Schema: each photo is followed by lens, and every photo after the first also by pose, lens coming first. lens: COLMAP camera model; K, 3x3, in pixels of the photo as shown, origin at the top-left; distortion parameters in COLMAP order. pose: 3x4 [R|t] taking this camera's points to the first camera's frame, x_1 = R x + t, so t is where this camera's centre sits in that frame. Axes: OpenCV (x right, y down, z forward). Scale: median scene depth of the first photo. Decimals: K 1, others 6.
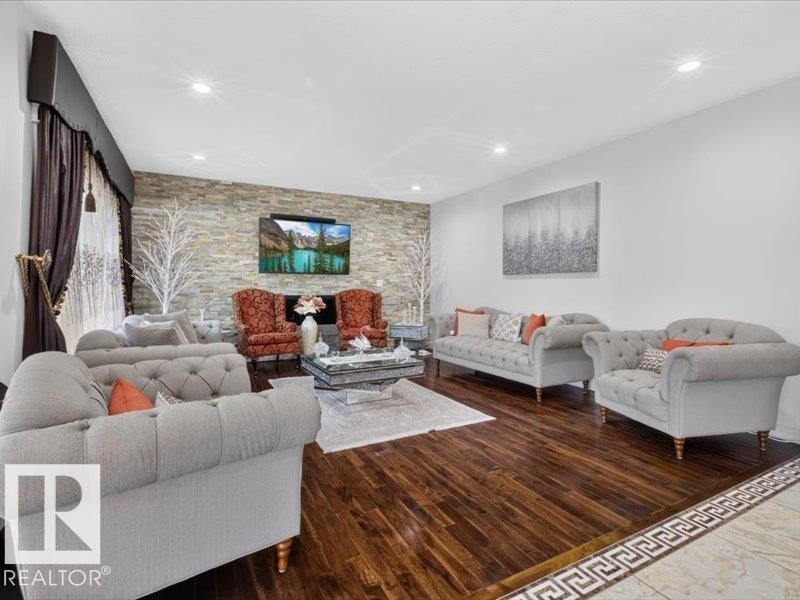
lens RADIAL K [[397.2, 0, 398.3], [0, 397.2, 294.0], [0, 0, 1]] dist [-0.012966, 0.004863]
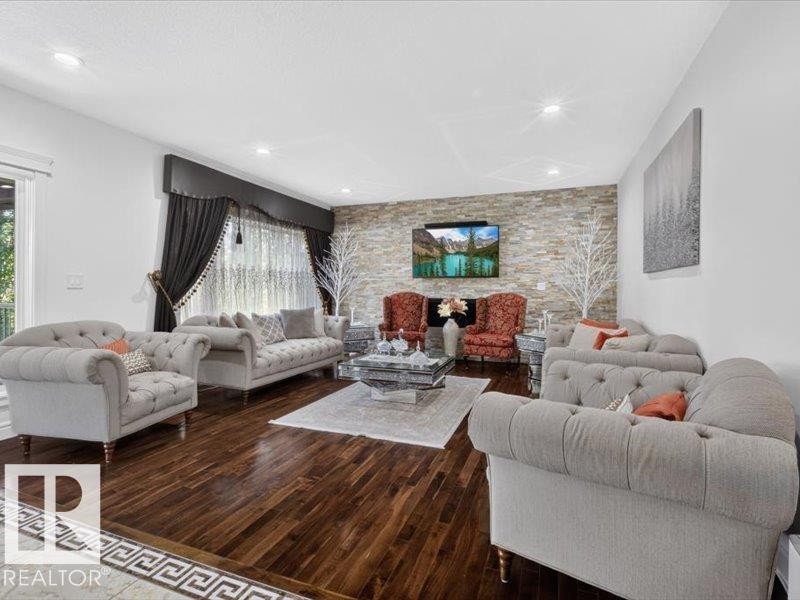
lens RADIAL K [[397.2, 0, 402.2], [0, 397.2, 296.3], [0, 0, 1]] dist [-0.012966, 0.004863]
pose [[0.665415, 0.012641, -0.746367, 0.524253], [-0.015183, 0.999879, 0.003398, -0.004745], [0.746319, 0.009071, 0.665526, 0.244192]]
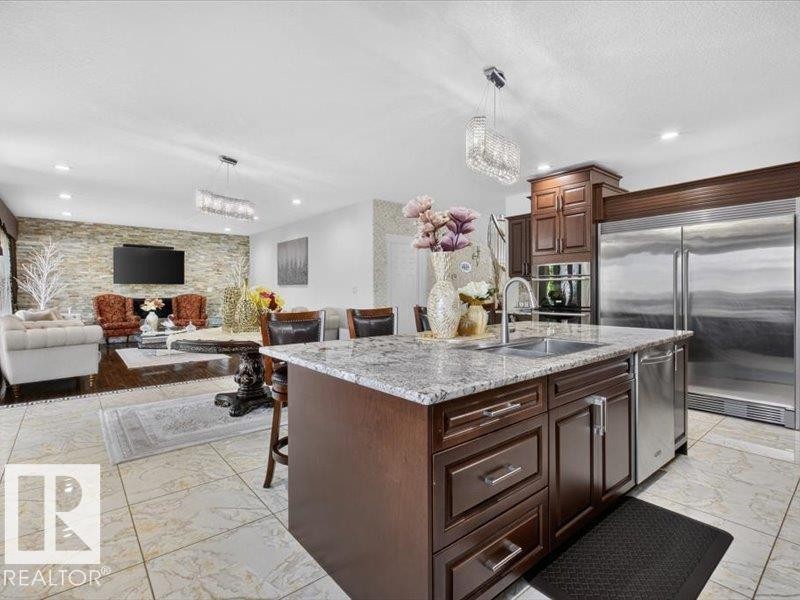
lens RADIAL K [[397.2, 0, 398.6], [0, 397.2, 295.0], [0, 0, 1]] dist [-0.012966, 0.004863]
pose [[0.977077, -0.005522, 0.212814, 0.424733], [0.006314, 0.999975, -0.003040, 0.001696], [-0.212792, 0.004314, 0.977088, -0.768280]]
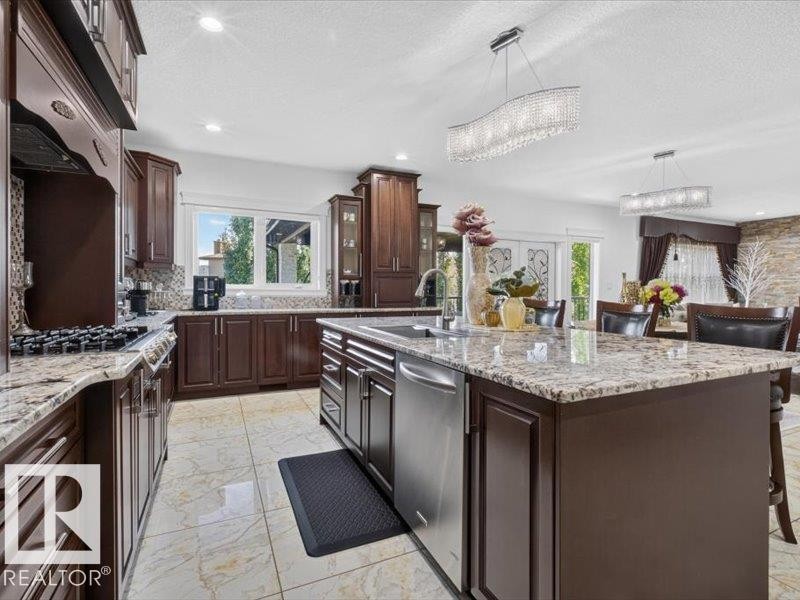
lens RADIAL K [[397.2, 0, 397.3], [0, 397.2, 294.1], [0, 0, 1]] dist [-0.012966, 0.004863]
pose [[-0.052374, 0.009171, -0.998585, 1.110880], [-0.017324, 0.999799, 0.010090, 0.008799], [0.998477, 0.017828, -0.052205, -0.397437]]
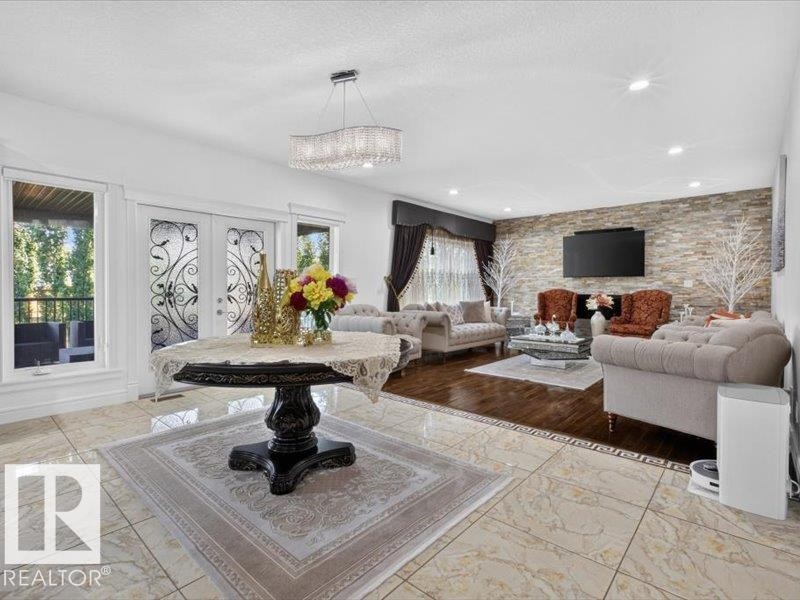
lens RADIAL K [[397.2, 0, 400.2], [0, 397.2, 294.8], [0, 0, 1]] dist [-0.012966, 0.004863]
pose [[0.354969, 0.014162, -0.934771, 0.790965], [-0.018991, 0.999788, 0.007936, 0.007052], [0.934685, 0.014935, 0.355162, -0.004046]]
